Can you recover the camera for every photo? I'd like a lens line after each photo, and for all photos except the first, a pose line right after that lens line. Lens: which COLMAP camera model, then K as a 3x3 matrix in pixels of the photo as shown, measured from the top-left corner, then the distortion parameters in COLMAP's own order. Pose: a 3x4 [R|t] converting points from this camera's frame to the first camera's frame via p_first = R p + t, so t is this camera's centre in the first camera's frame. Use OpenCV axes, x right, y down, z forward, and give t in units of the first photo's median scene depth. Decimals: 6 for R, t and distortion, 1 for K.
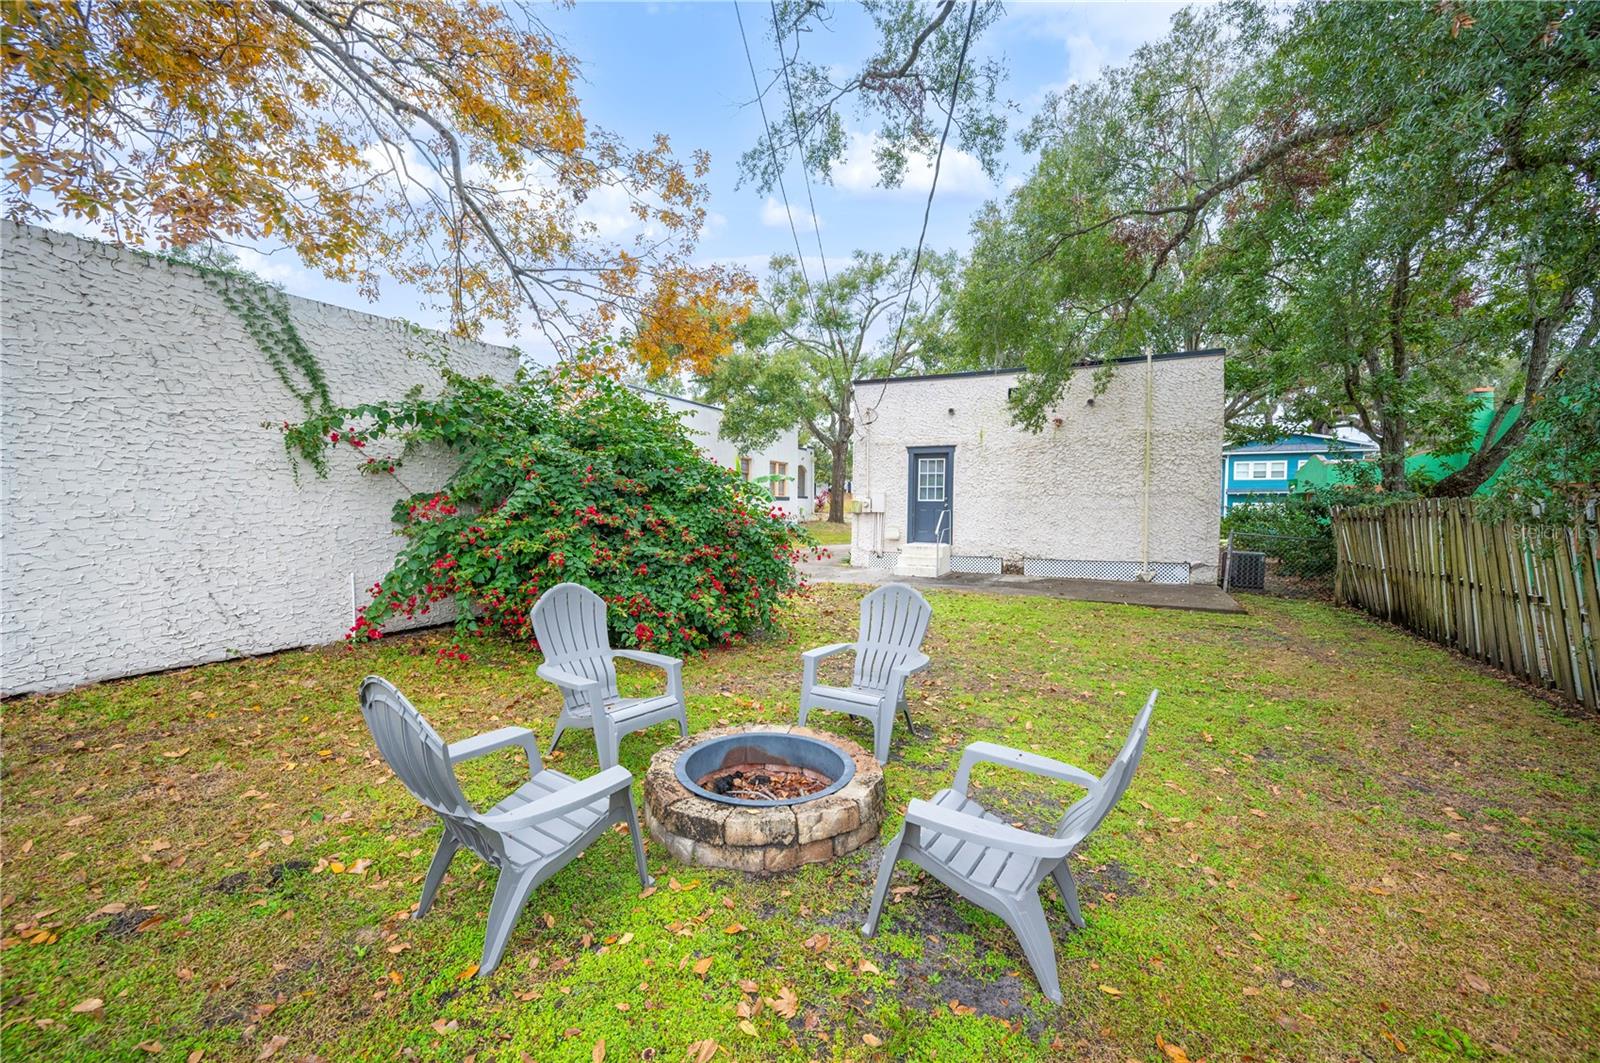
lens RADIAL K [[628.7, 0, 804.9], [0, 628.7, 535.3], [0, 0, 1]] dist [-0.001238, -0.000339]
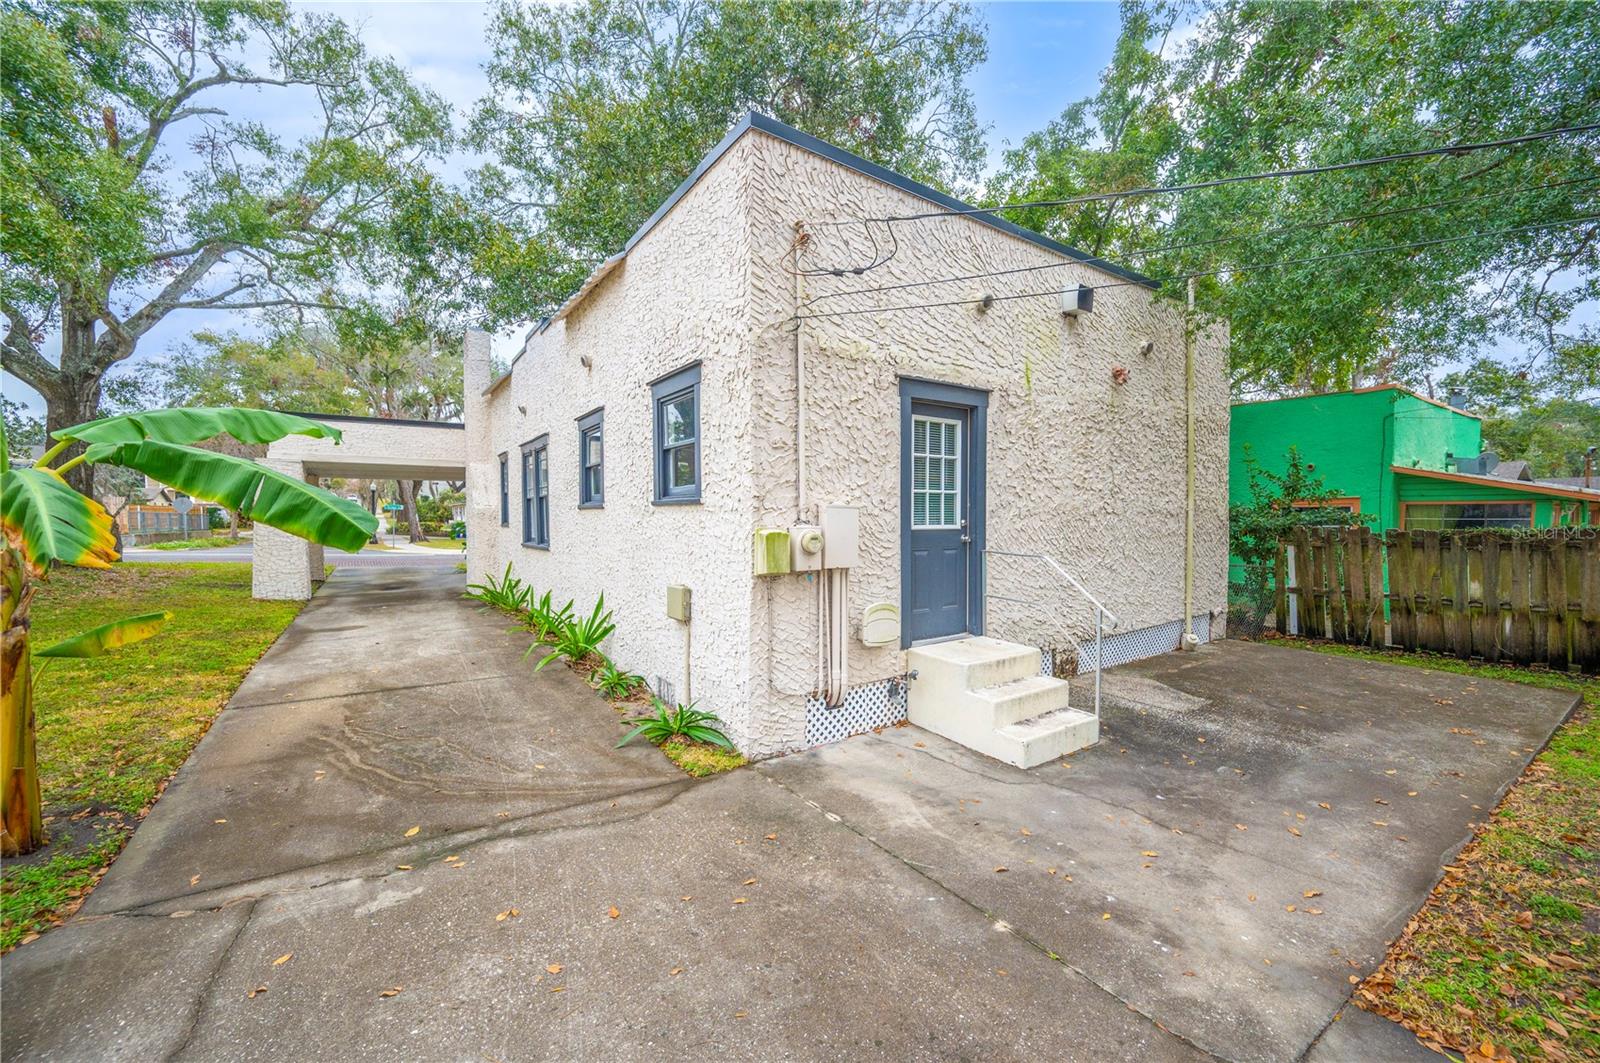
lens RADIAL K [[628.7, 0, 796.5], [0, 628.7, 524.1], [0, 0, 1]] dist [-0.001238, -0.000339]
pose [[0.485084, -0.021576, 0.874201, -0.144290], [0.046674, 0.998909, -0.001245, -0.050700], [-0.873221, 0.041406, 0.485562, 0.739571]]
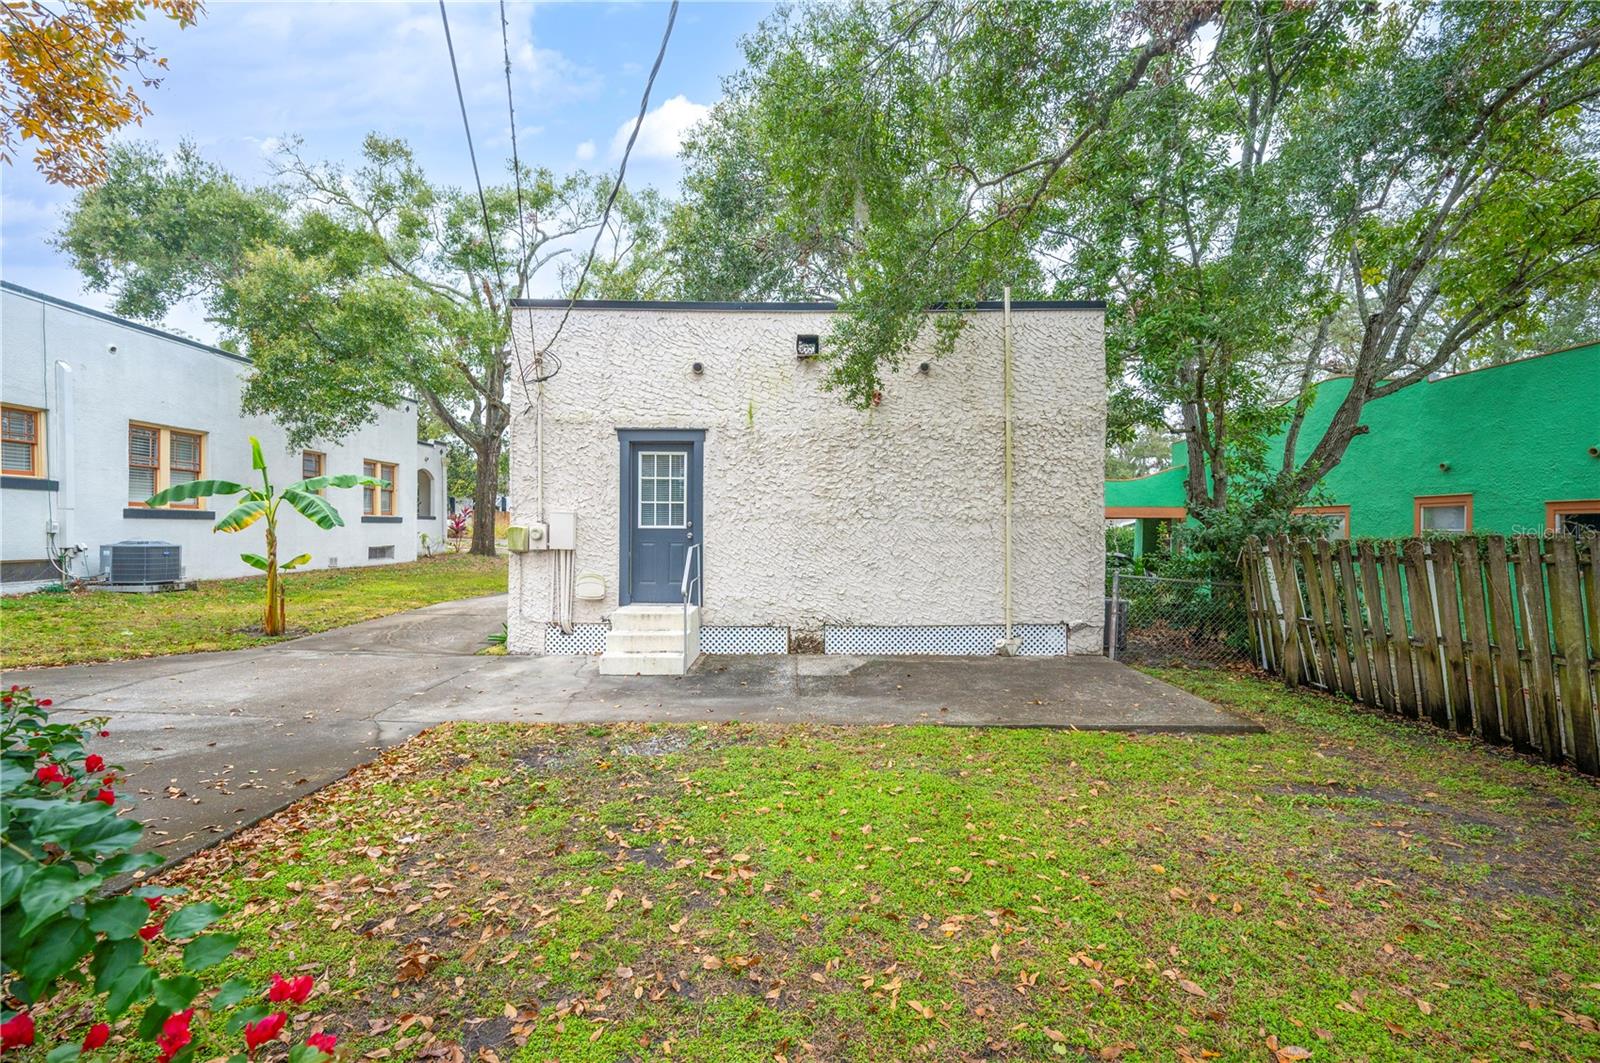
lens RADIAL K [[717.4, 0, 804.0], [0, 717.4, 527.5], [0, 0, 1]] dist [-0.001947, -0.000198]
pose [[0.892837, -0.002911, 0.450371, 0.022746], [0.023685, 0.998899, -0.040498, -0.022084], [-0.449757, 0.046825, 0.891923, 0.316277]]
